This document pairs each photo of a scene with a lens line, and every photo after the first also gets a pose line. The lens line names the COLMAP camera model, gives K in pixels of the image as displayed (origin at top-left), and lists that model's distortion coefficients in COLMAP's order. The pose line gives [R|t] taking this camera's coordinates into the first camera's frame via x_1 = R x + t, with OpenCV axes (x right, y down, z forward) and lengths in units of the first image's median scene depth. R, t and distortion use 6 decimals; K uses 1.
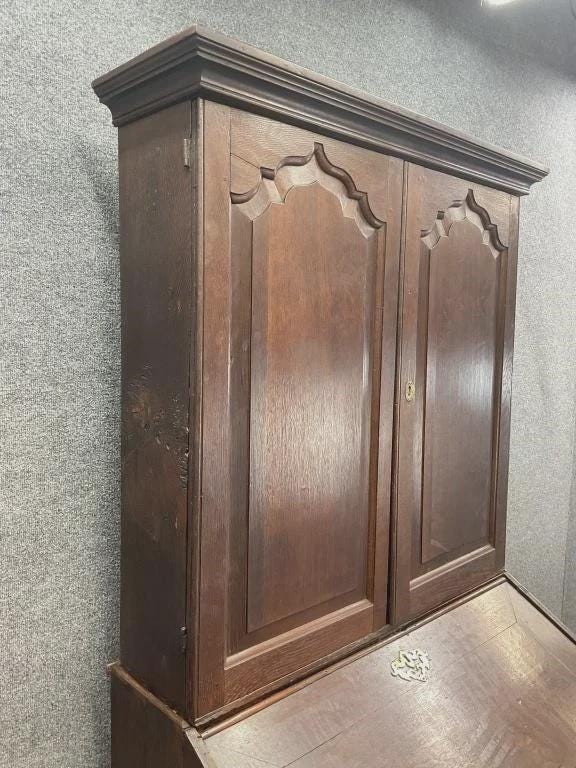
lens RADIAL K [[637.6, 0, 288.0], [0, 637.6, 384.0], [0, 0, 1]] dist [0.051259, -0.094173]
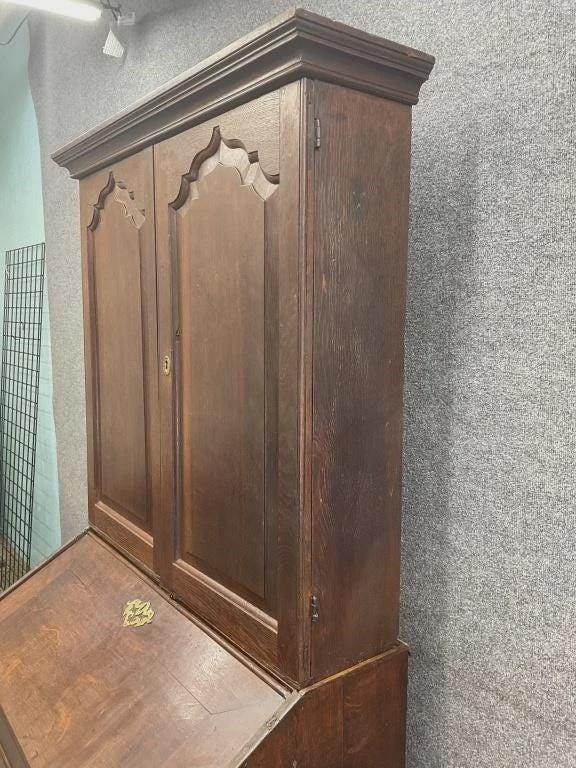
lens RADIAL K [[637.6, 0, 288.0], [0, 637.6, 384.0], [0, 0, 1]] dist [0.051259, -0.094173]
pose [[-0.113031, 0.098312, -0.988716, 1.300721], [-0.092573, 0.989722, 0.108995, -0.096395], [0.989270, 0.103848, -0.102768, 1.429993]]
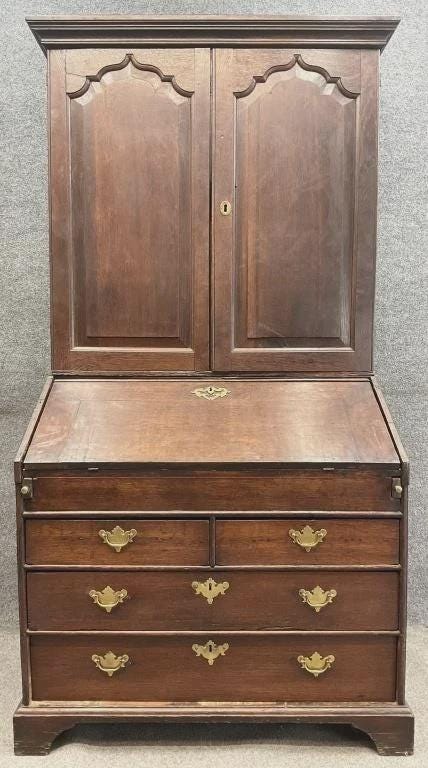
lens RADIAL K [[617.6, 0, 214.0], [0, 617.6, 384.0], [0, 0, 1]] dist [0.092715, -0.186864]
pose [[0.722688, 0.038116, -0.690123, 1.273300], [-0.049688, 0.998760, 0.003129, 0.446978], [0.689386, 0.032030, 0.723685, -0.024279]]
